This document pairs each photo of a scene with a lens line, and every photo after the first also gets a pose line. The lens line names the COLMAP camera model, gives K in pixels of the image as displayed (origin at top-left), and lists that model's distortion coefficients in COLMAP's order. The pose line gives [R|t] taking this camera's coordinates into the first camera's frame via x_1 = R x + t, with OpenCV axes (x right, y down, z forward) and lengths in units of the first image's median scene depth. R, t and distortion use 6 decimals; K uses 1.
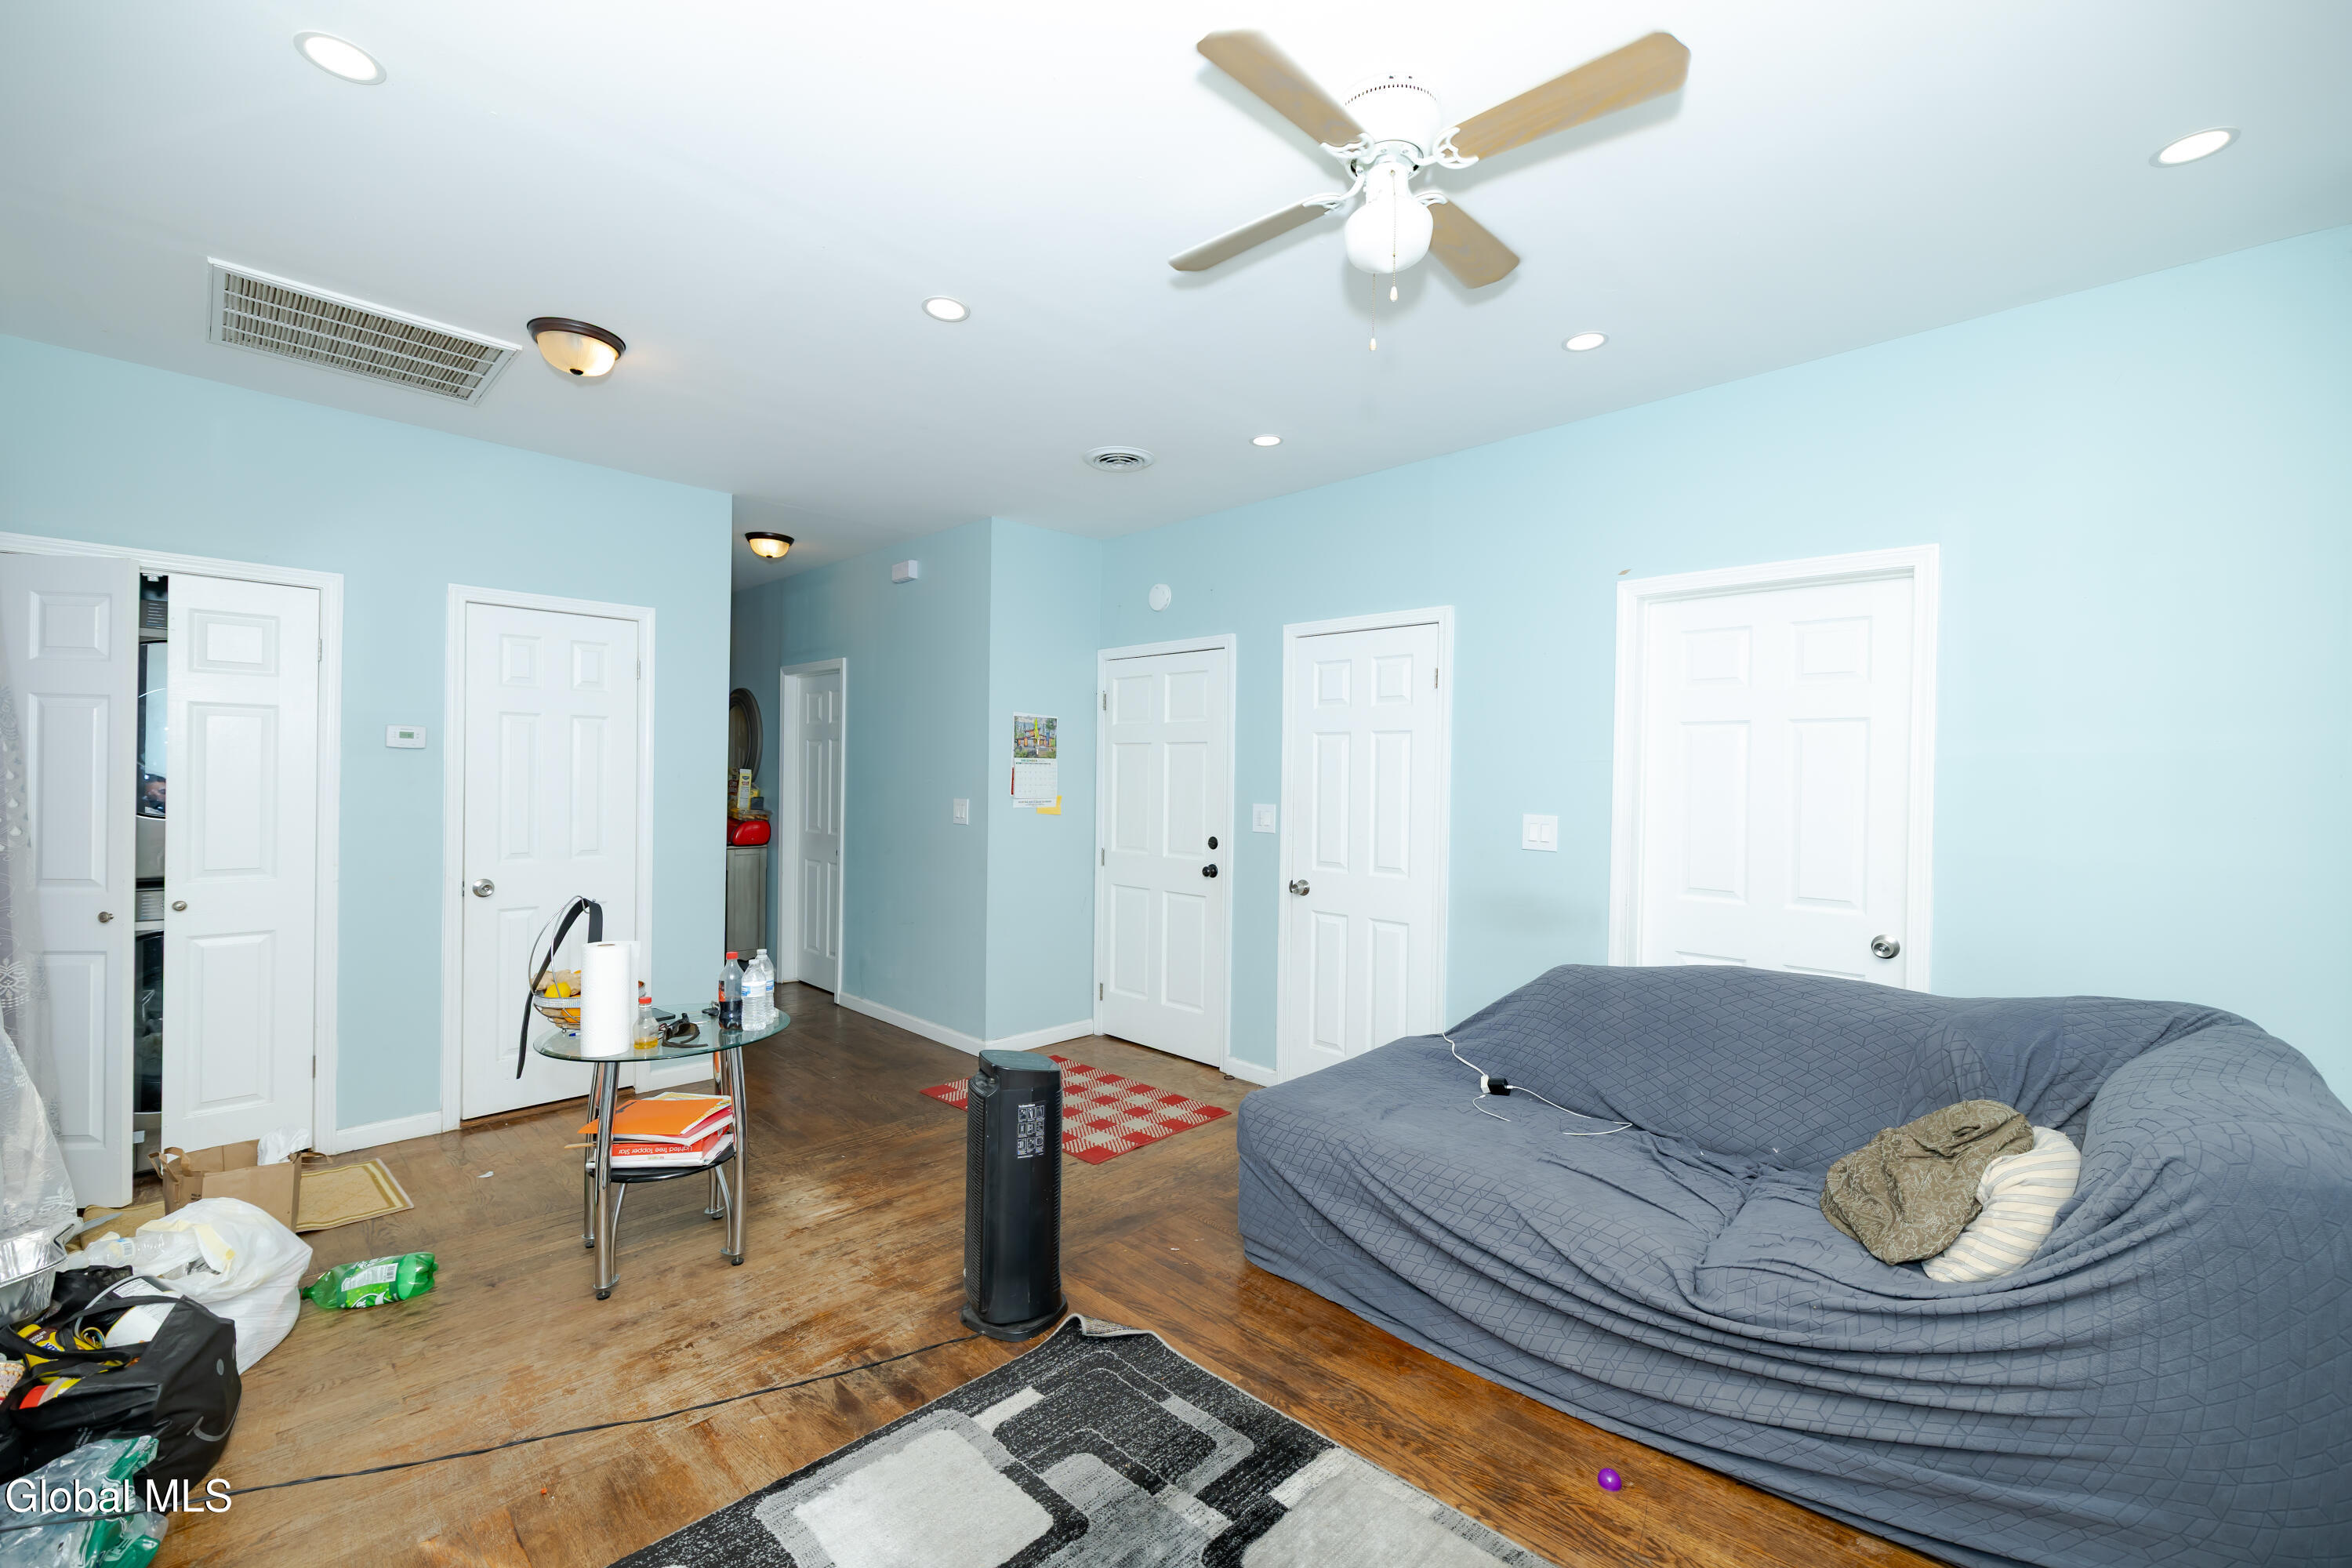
lens RADIAL K [[976.3, 0, 1172.5], [0, 976.3, 777.6], [0, 0, 1]] dist [-0.000886, -0.000217]
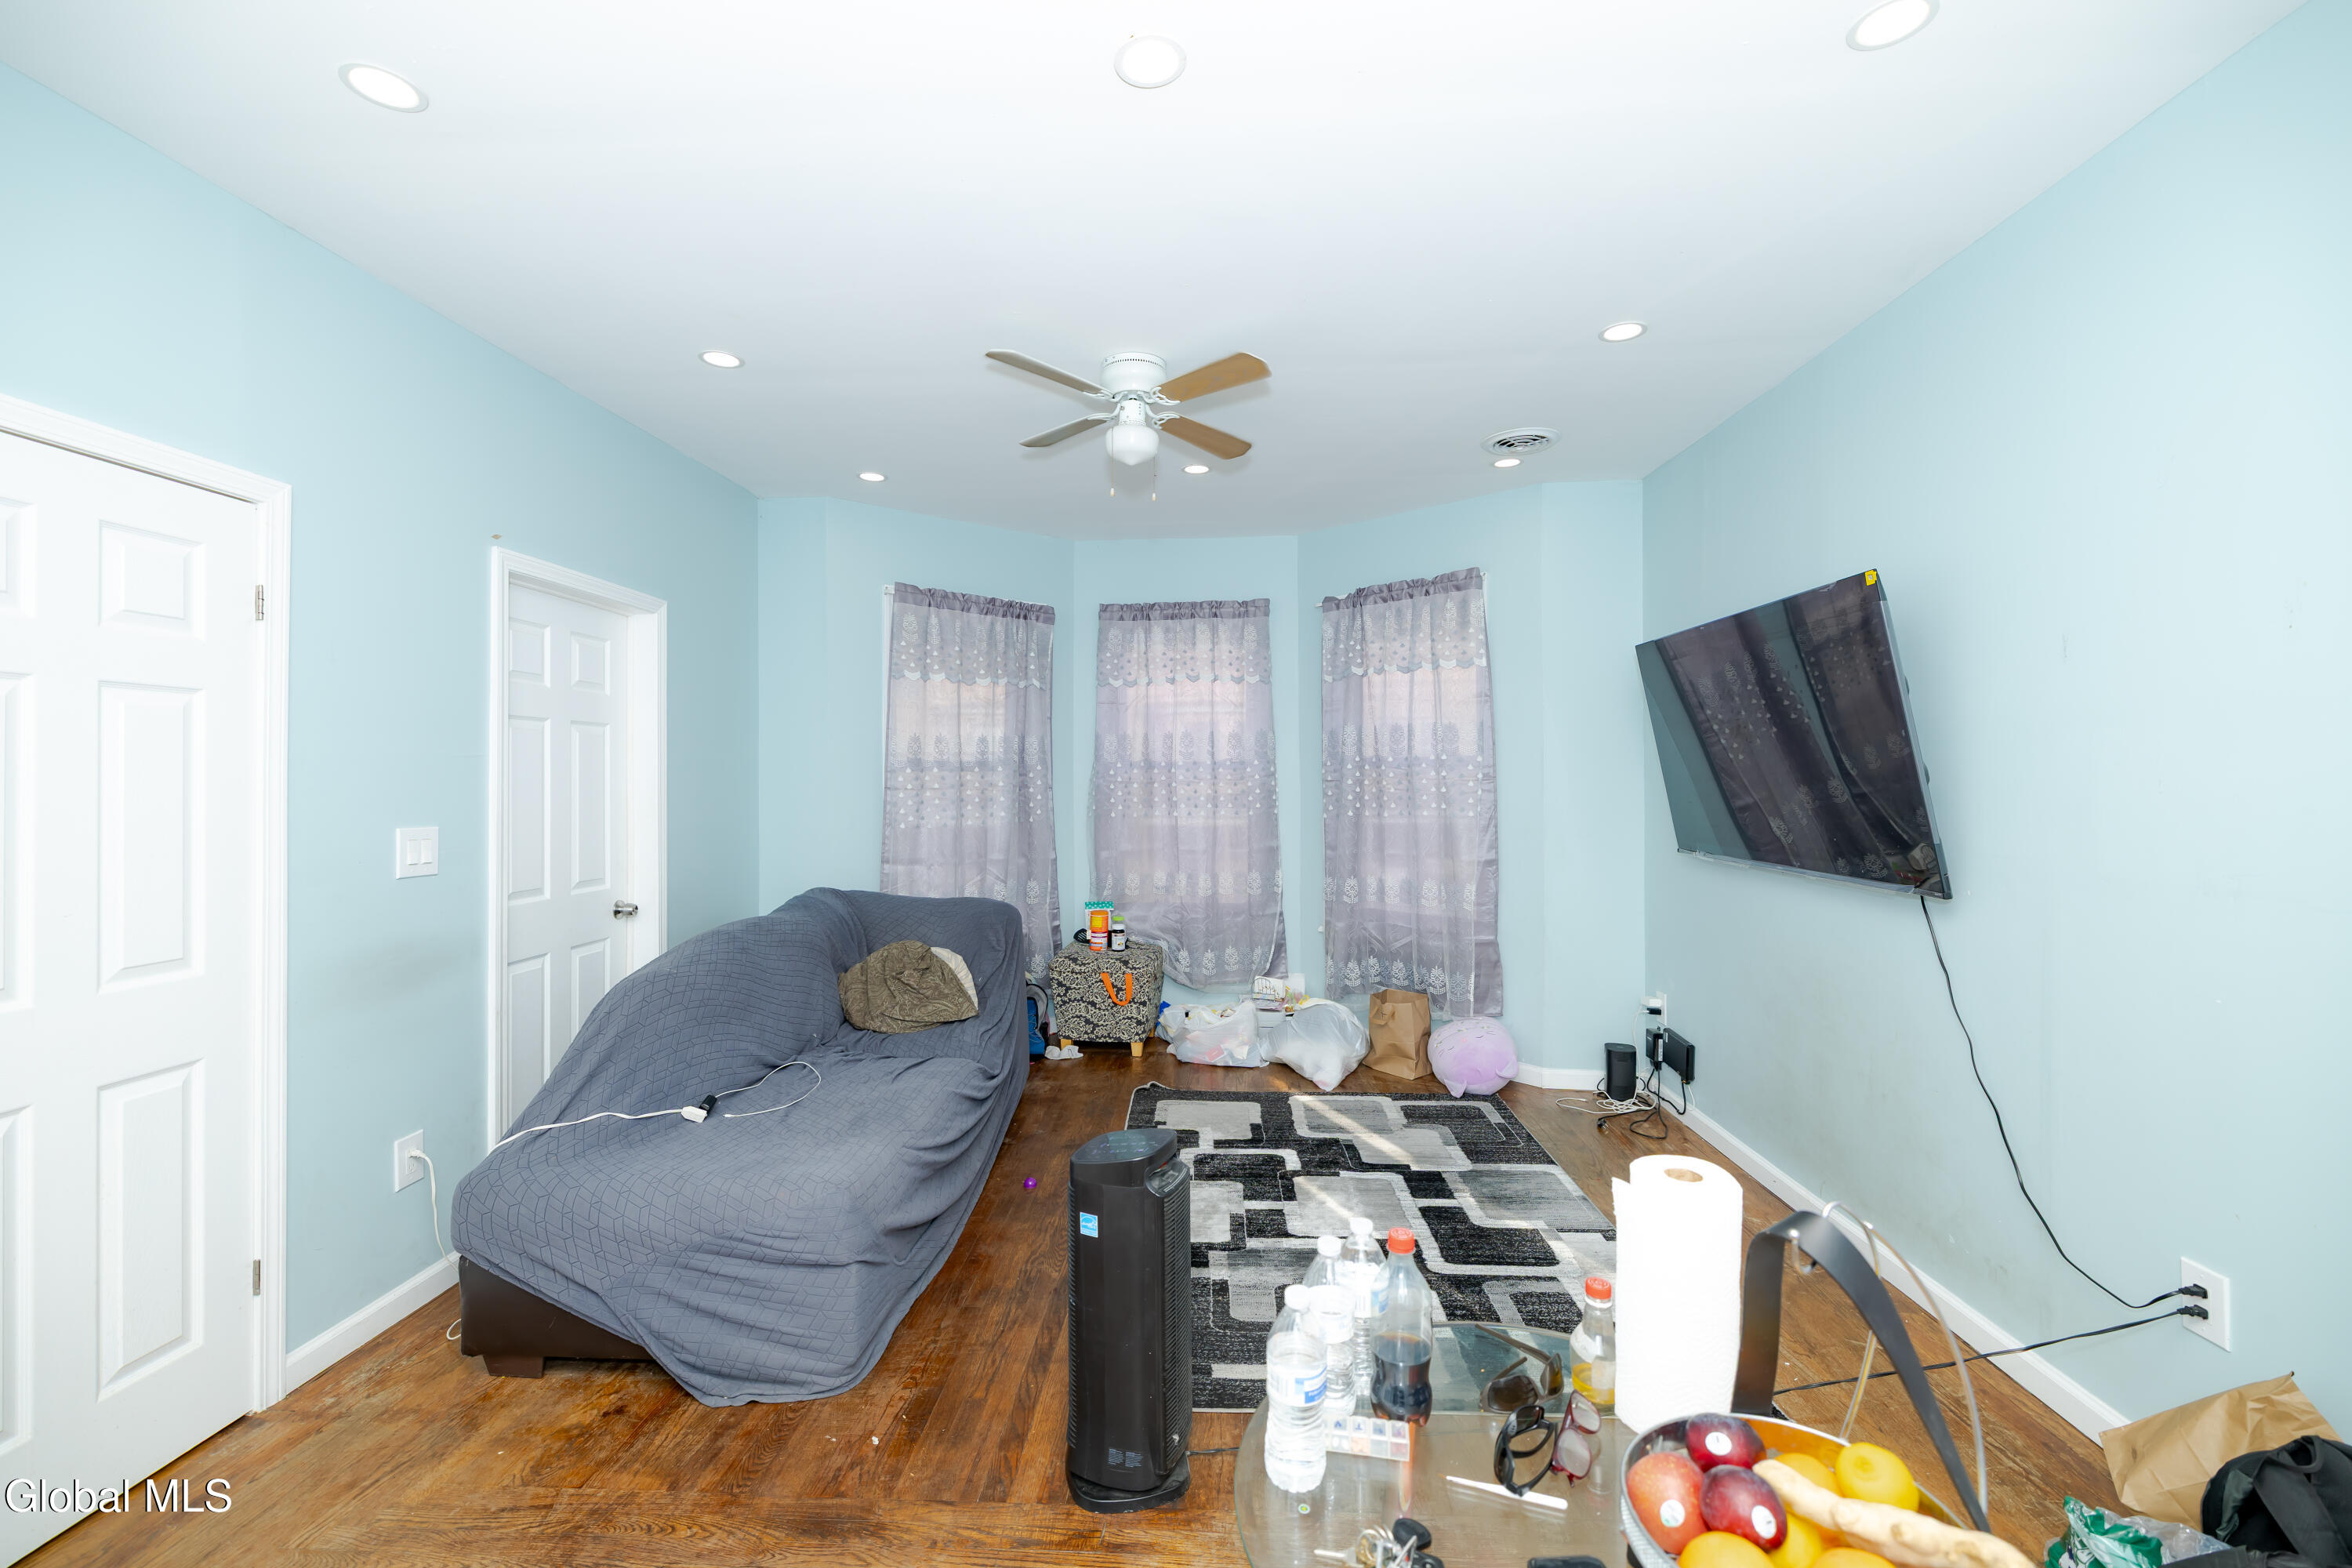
lens RADIAL K [[976.3, 0, 1172.5], [0, 976.3, 777.6], [0, 0, 1]] dist [-0.000886, -0.000217]
pose [[-0.664711, -0.010611, 0.747026, -0.836435], [-0.004236, 0.999937, 0.010435, -0.014353], [-0.747089, 0.003772, -0.664713, 1.631855]]
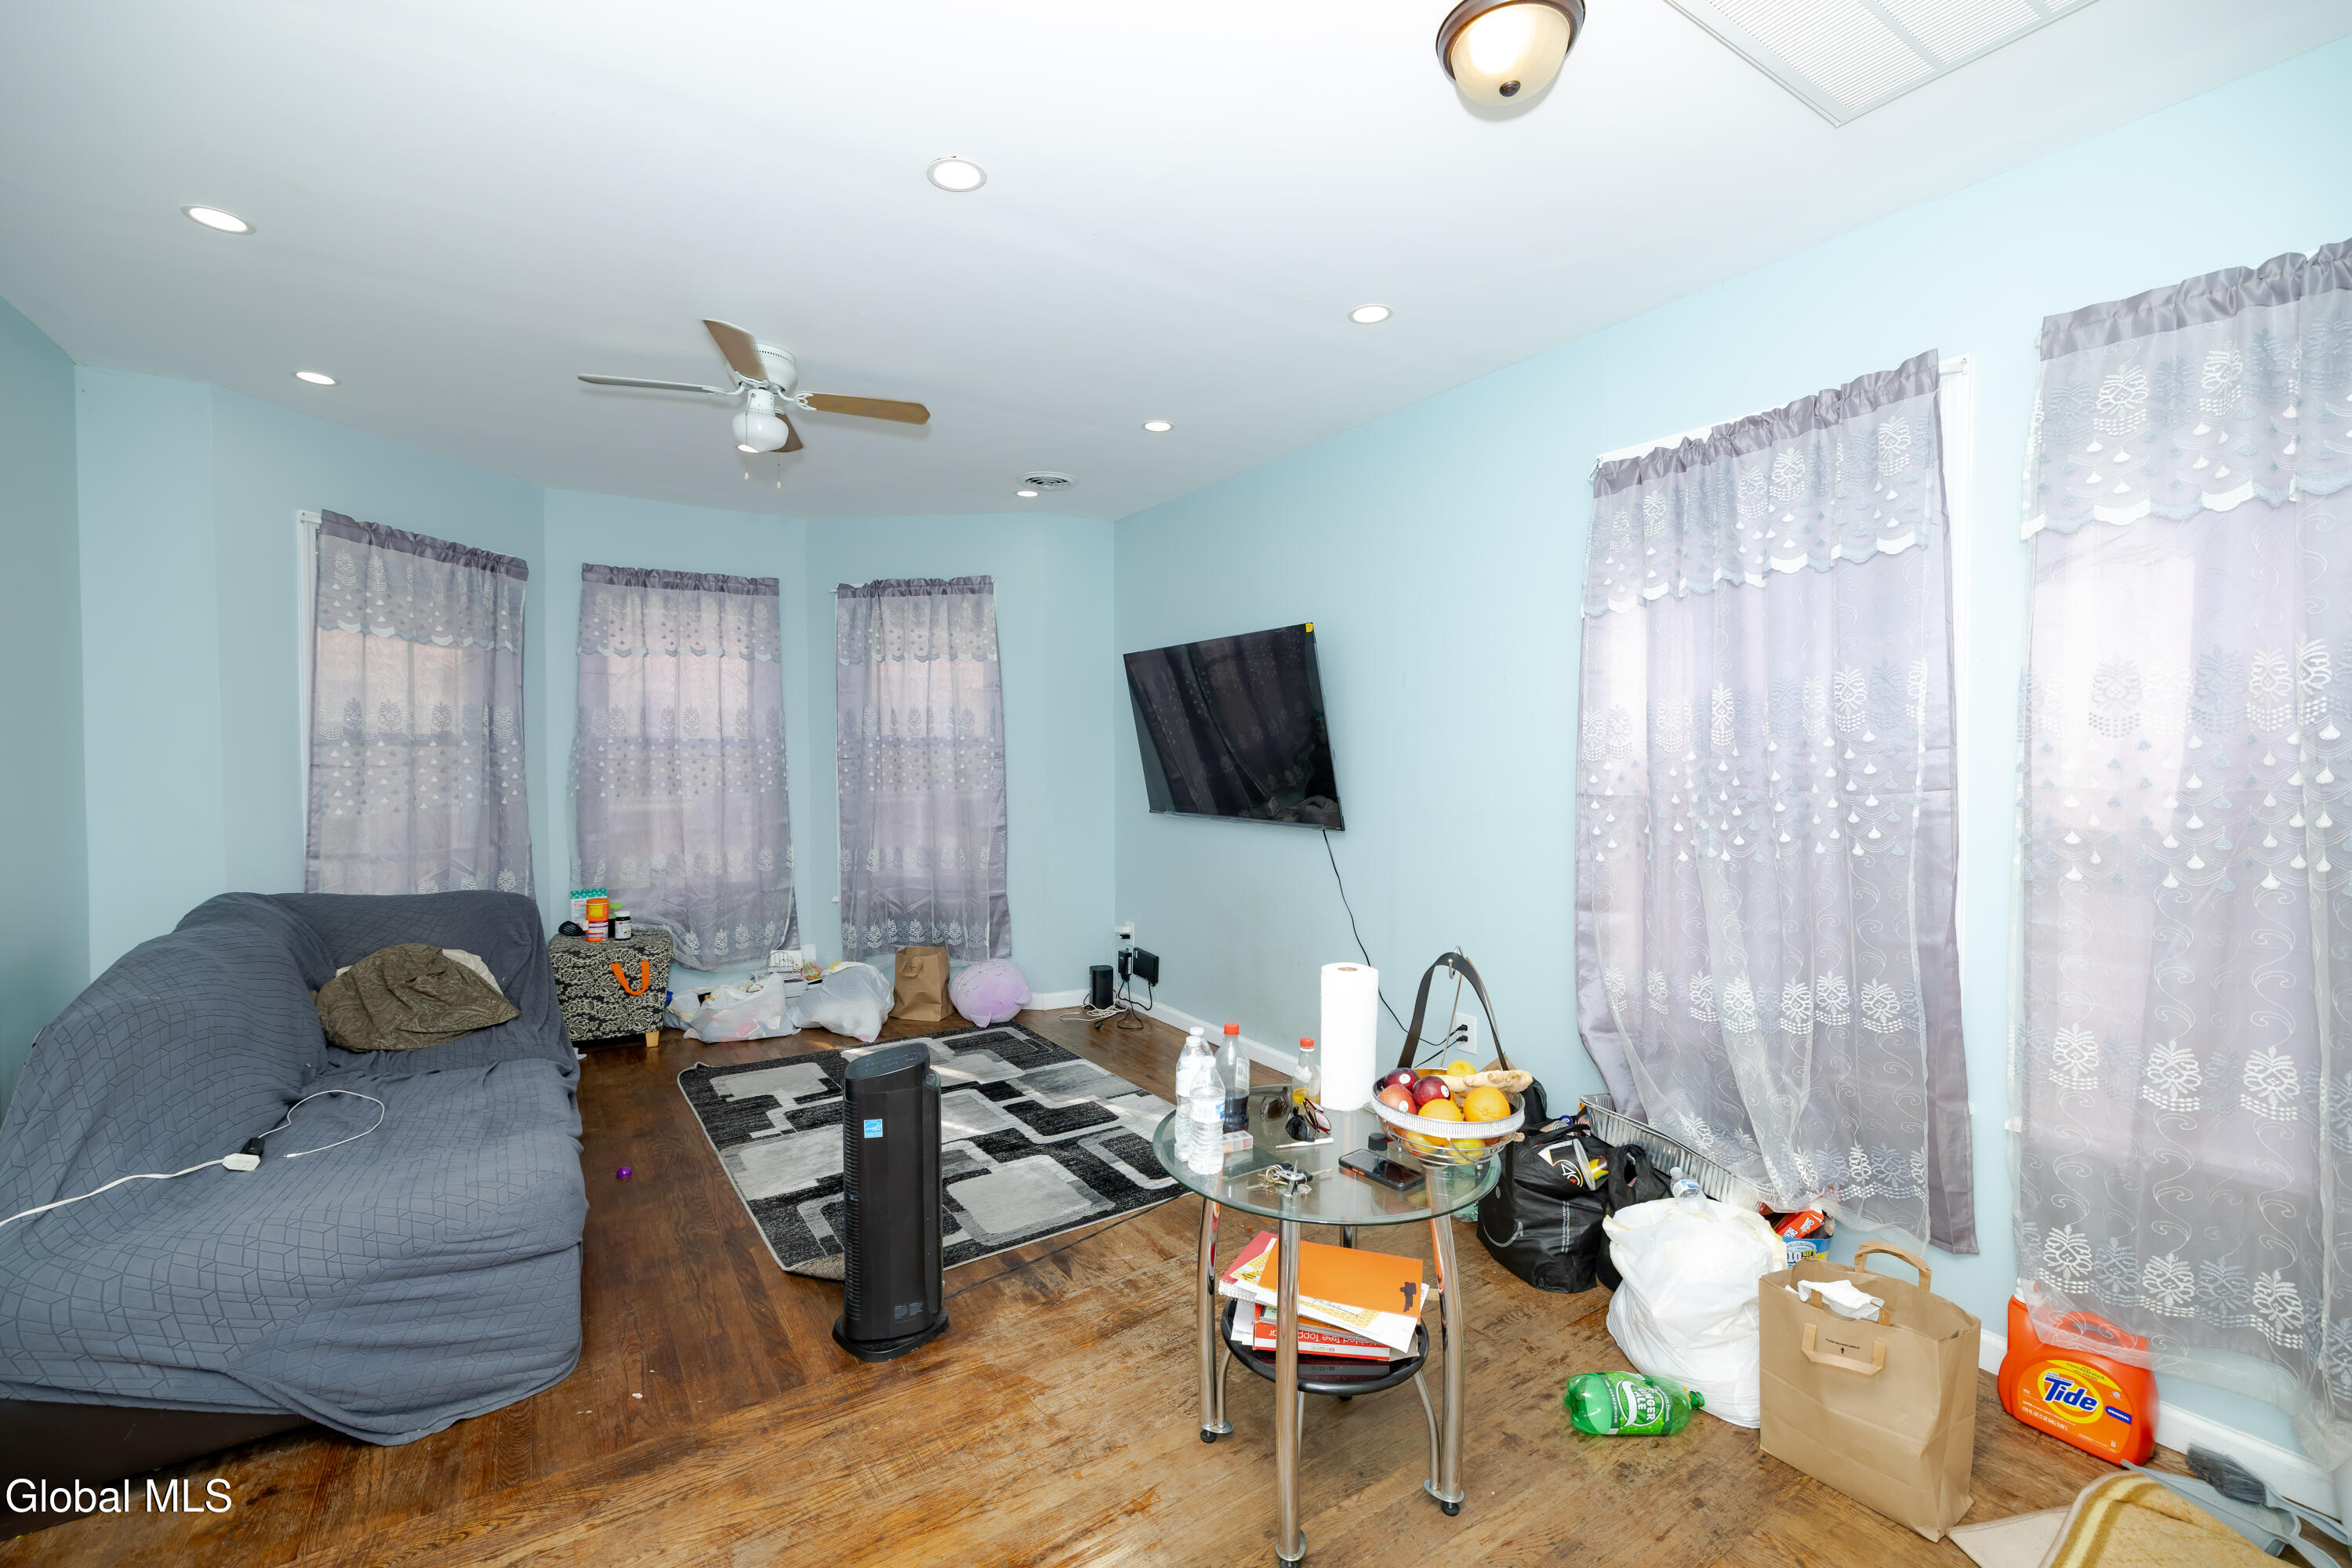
lens RADIAL K [[976.3, 0, 1172.5], [0, 976.3, 777.6], [0, 0, 1]] dist [-0.000886, -0.000217]
pose [[-0.979449, -0.017369, 0.200944, -0.662587], [-0.012719, 0.999621, 0.024409, -0.006957], [-0.201292, 0.021352, -0.979299, 2.027129]]
